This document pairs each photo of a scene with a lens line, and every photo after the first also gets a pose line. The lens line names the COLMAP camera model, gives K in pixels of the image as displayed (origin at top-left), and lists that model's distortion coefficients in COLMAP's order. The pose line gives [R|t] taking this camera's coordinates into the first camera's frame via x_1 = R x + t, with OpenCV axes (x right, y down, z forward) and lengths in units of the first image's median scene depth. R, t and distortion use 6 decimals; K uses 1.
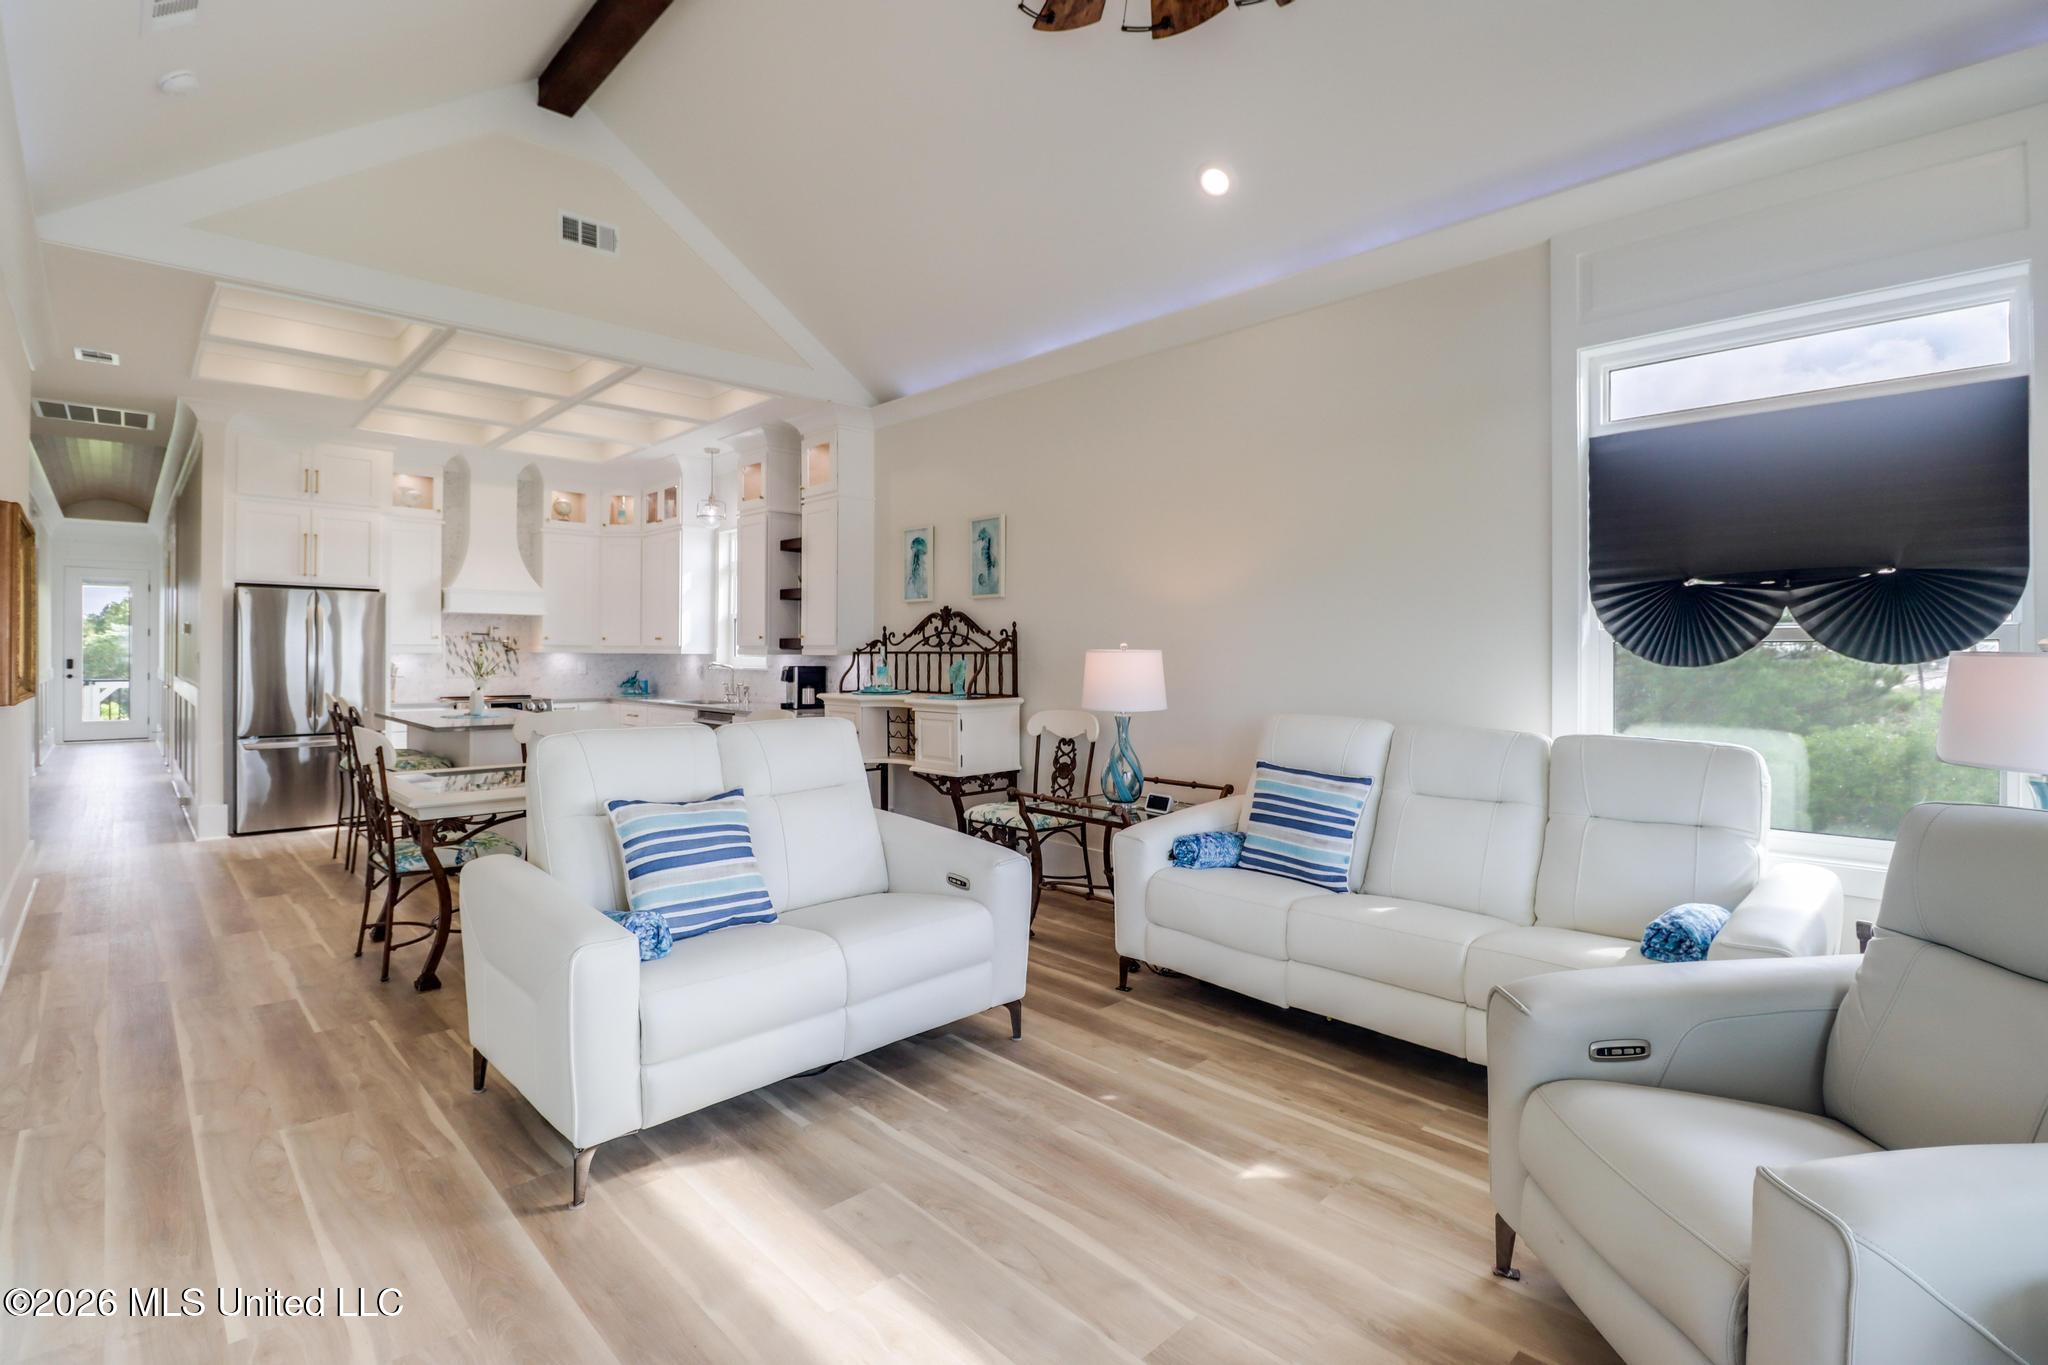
lens RADIAL K [[973.8, 0, 1019.8], [0, 973.8, 645.9], [0, 0, 1]] dist [-0.000783, -0.013495]
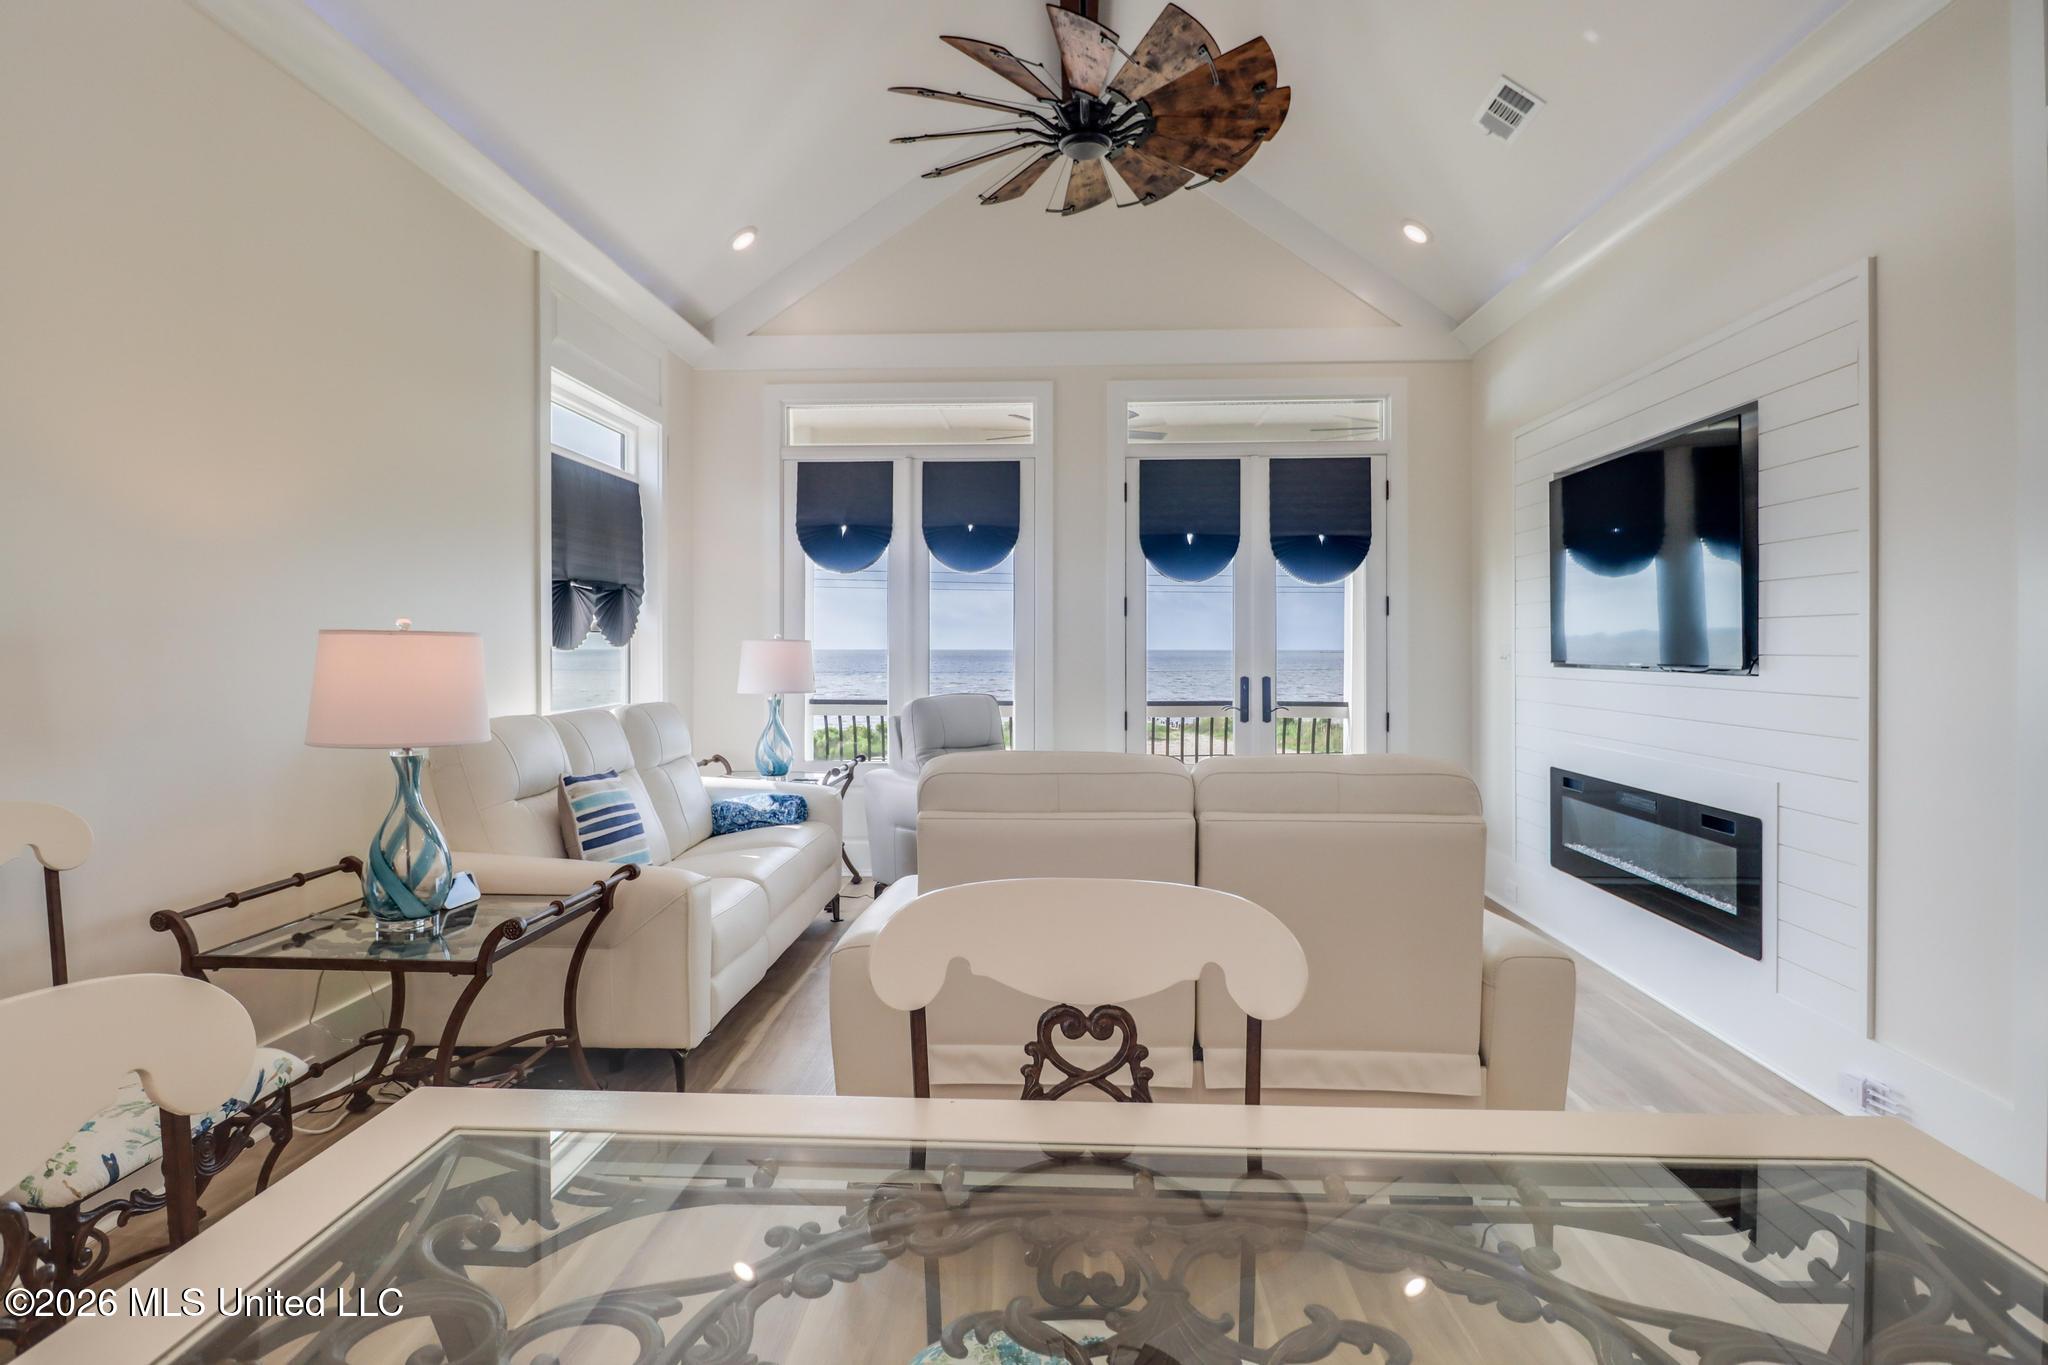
lens RADIAL K [[1074.7, 0, 1010.8], [0, 1074.7, 649.8], [0, 0, 1]] dist [-0.001345, -0.000437]
pose [[-0.690445, -0.007178, 0.723349, -0.364245], [-0.009198, 0.999957, 0.001143, 0.007618], [-0.723326, -0.005864, -0.690482, 0.787524]]
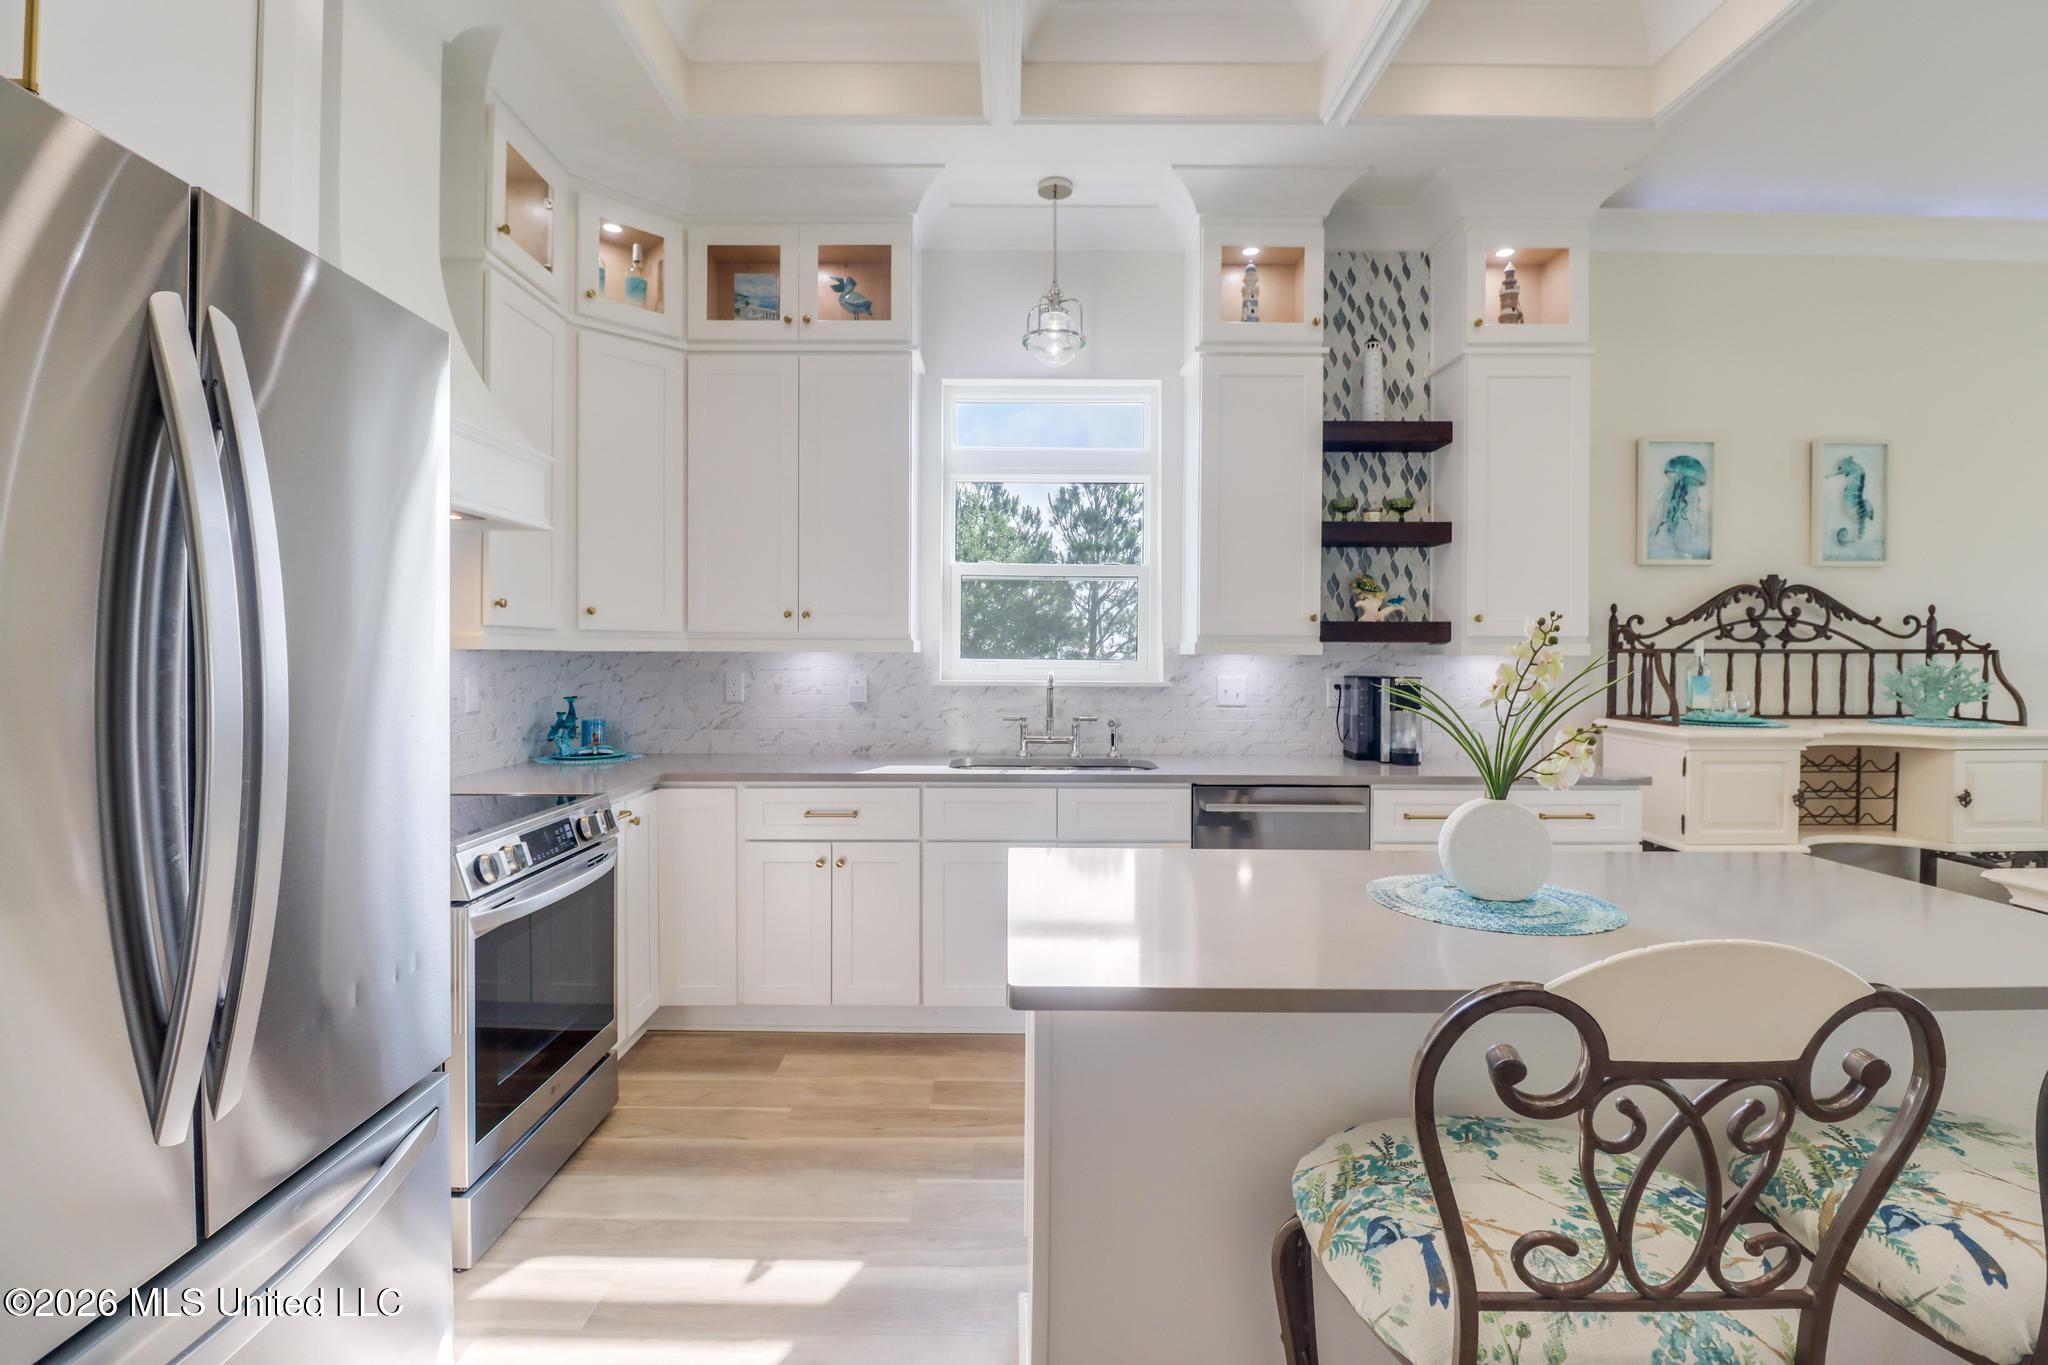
lens RADIAL K [[957.3, 0, 1016.1], [0, 957.3, 661.1], [0, 0, 1]] dist [0.000437, -0.012962]
pose [[0.687793, -0.007303, 0.725870, -0.777003], [-0.006636, 0.999844, 0.016347, 0.006195], [-0.725876, -0.016060, 0.687638, 0.864837]]
